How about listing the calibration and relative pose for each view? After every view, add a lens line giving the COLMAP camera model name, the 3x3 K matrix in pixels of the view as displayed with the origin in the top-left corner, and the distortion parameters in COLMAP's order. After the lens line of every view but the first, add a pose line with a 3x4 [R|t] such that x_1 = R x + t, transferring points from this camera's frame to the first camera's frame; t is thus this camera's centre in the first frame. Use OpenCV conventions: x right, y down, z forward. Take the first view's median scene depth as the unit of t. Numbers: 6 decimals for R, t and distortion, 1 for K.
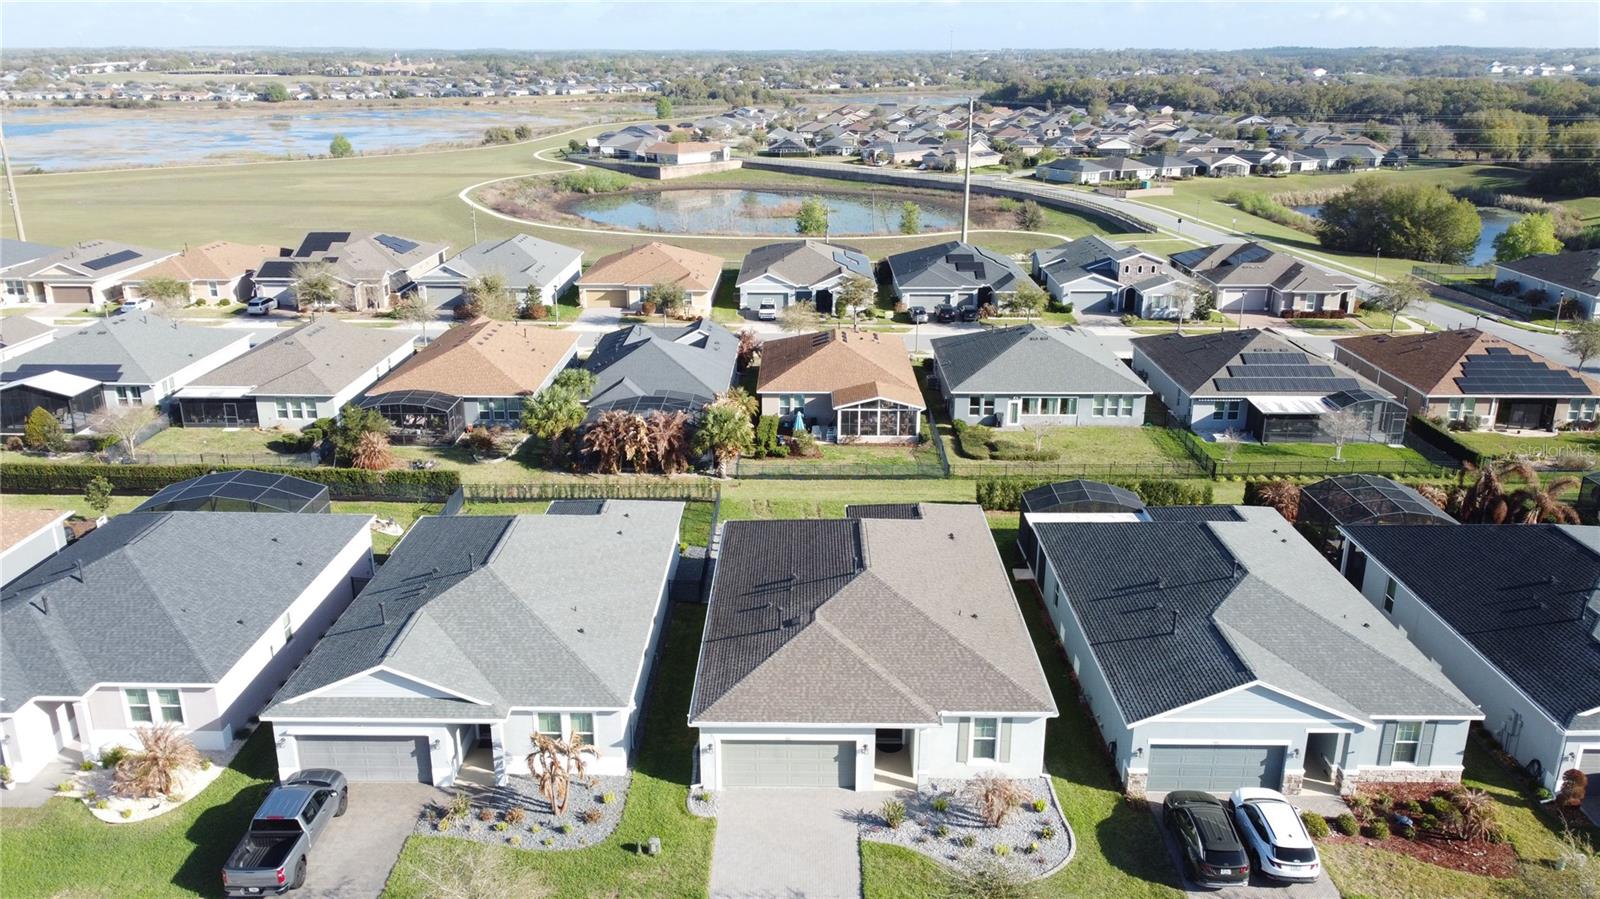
lens RADIAL K [[1207.2, 0, 800.6], [0, 1207.2, 451.2], [0, 0, 1]] dist [0.003928, -0.011920]
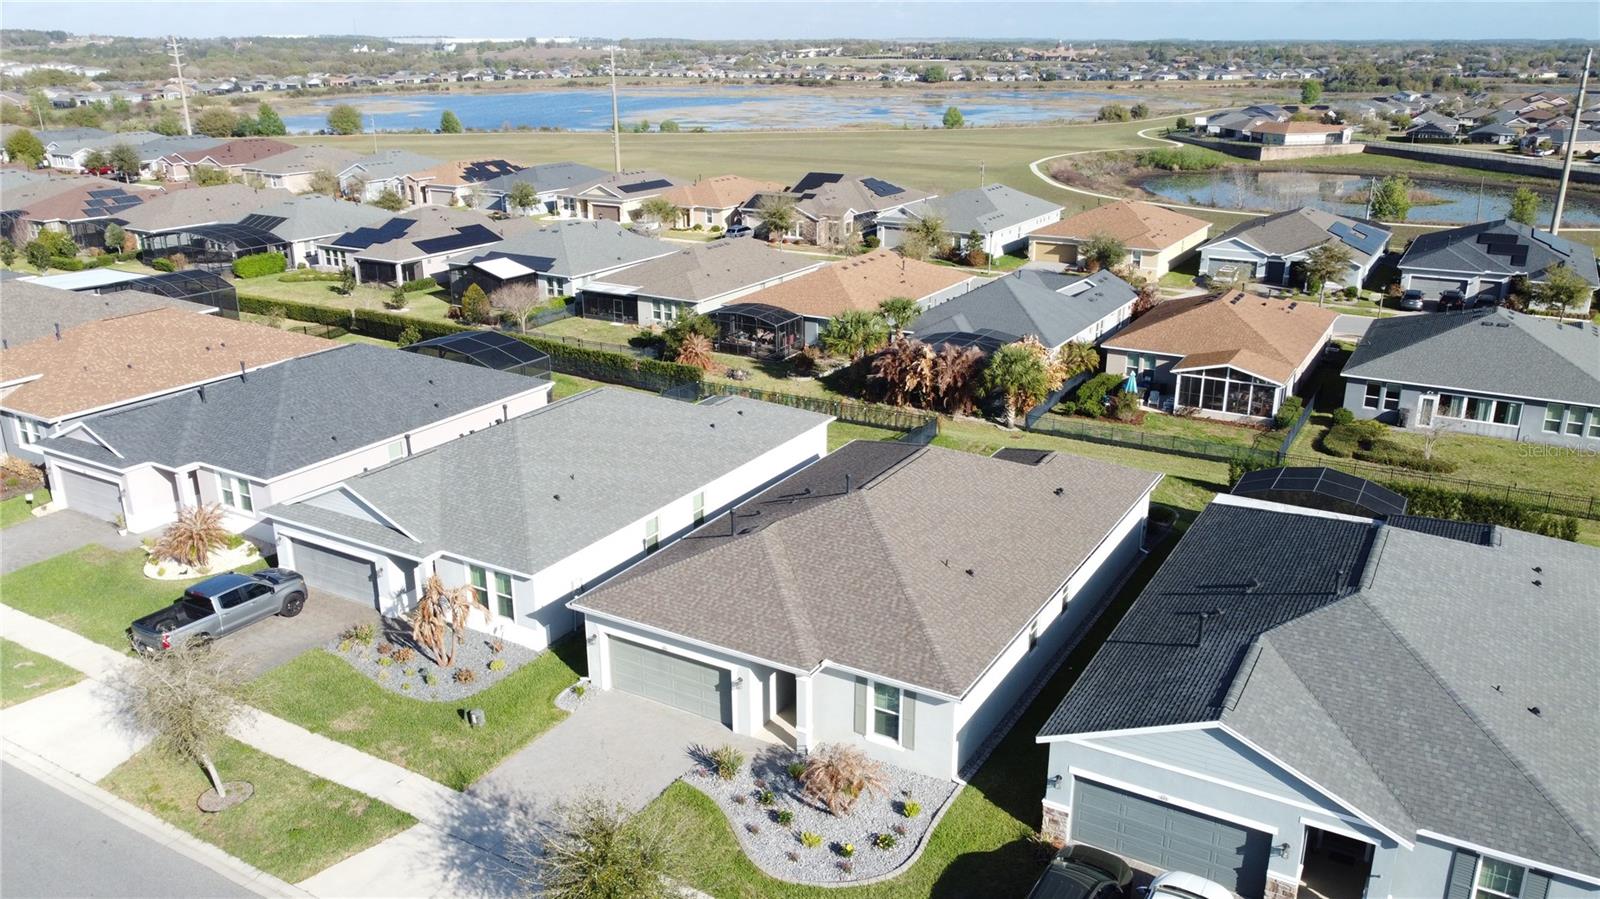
lens RADIAL K [[1207.2, 0, 800.2], [0, 1207.2, 450.1], [0, 0, 1]] dist [0.003928, -0.011920]
pose [[0.864860, 0.156049, -0.477143, 0.203013], [-0.153449, 0.987145, 0.044705, 0.019781], [0.477985, 0.034554, 0.877688, 0.125244]]
